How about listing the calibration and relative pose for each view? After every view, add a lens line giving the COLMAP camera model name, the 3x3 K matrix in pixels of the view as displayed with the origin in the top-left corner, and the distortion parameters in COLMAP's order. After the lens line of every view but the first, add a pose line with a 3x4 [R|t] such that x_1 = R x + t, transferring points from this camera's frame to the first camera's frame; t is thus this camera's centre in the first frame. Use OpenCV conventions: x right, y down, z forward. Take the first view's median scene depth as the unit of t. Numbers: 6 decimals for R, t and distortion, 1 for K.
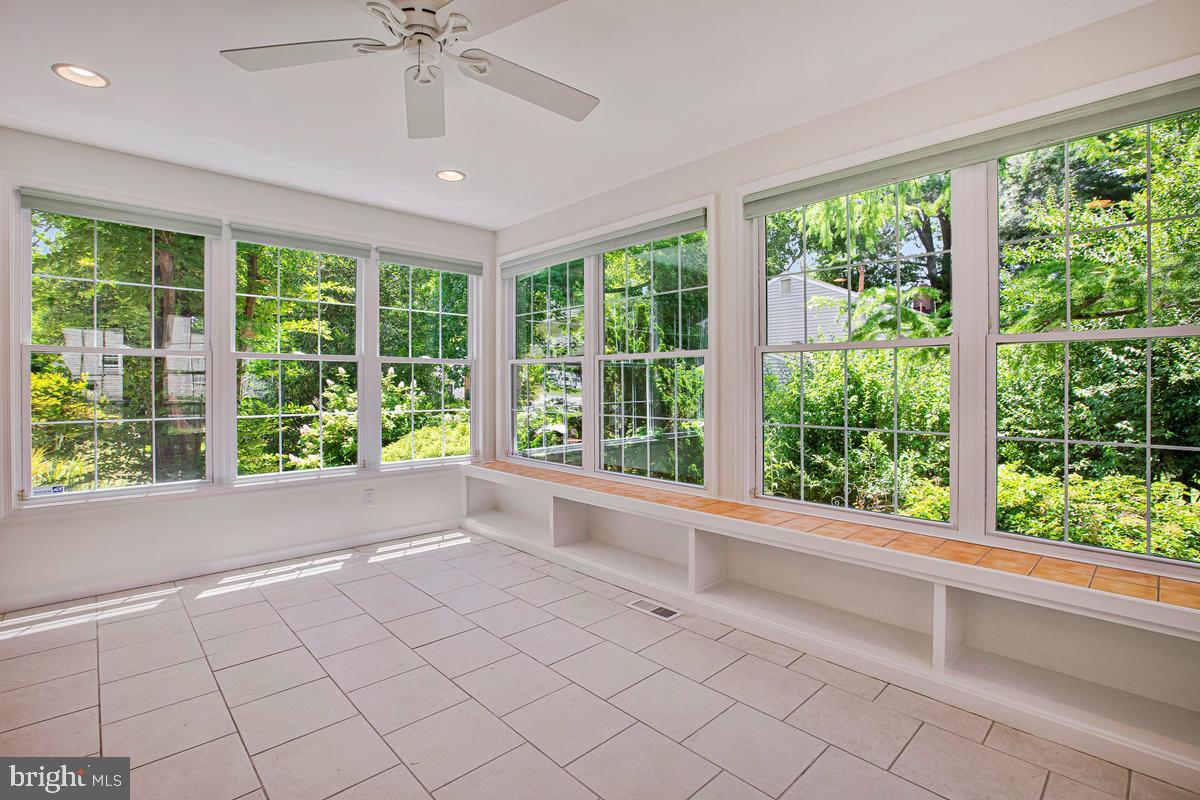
lens RADIAL K [[550.7, 0, 600.3], [0, 550.7, 371.3], [0, 0, 1]] dist [0.000582, 0.000109]
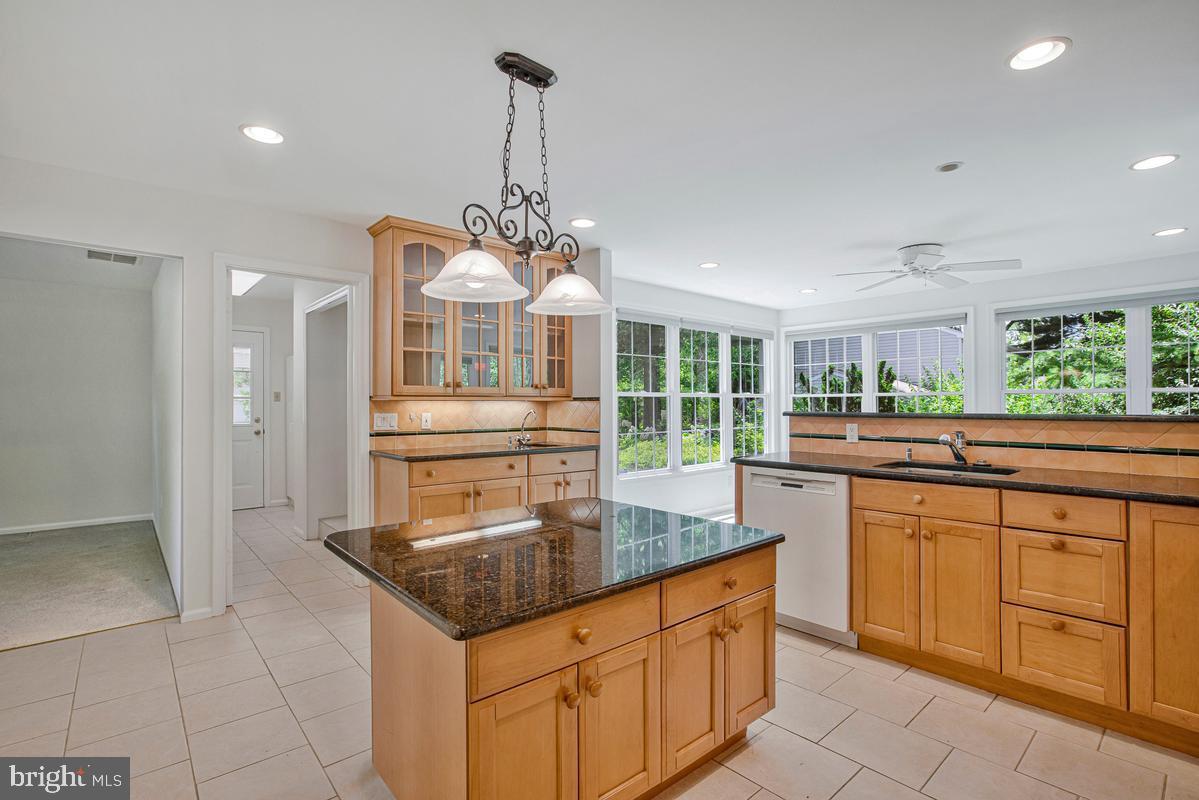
lens RADIAL K [[555.7, 0, 599.5], [0, 555.7, 400.0], [0, 0, 1]] dist [-0.028029, 0.000141]
pose [[0.998949, -0.004950, -0.045576, -0.715482], [0.005173, 0.999975, 0.004785, -0.013607], [0.045551, -0.005015, 0.998949, -0.669069]]
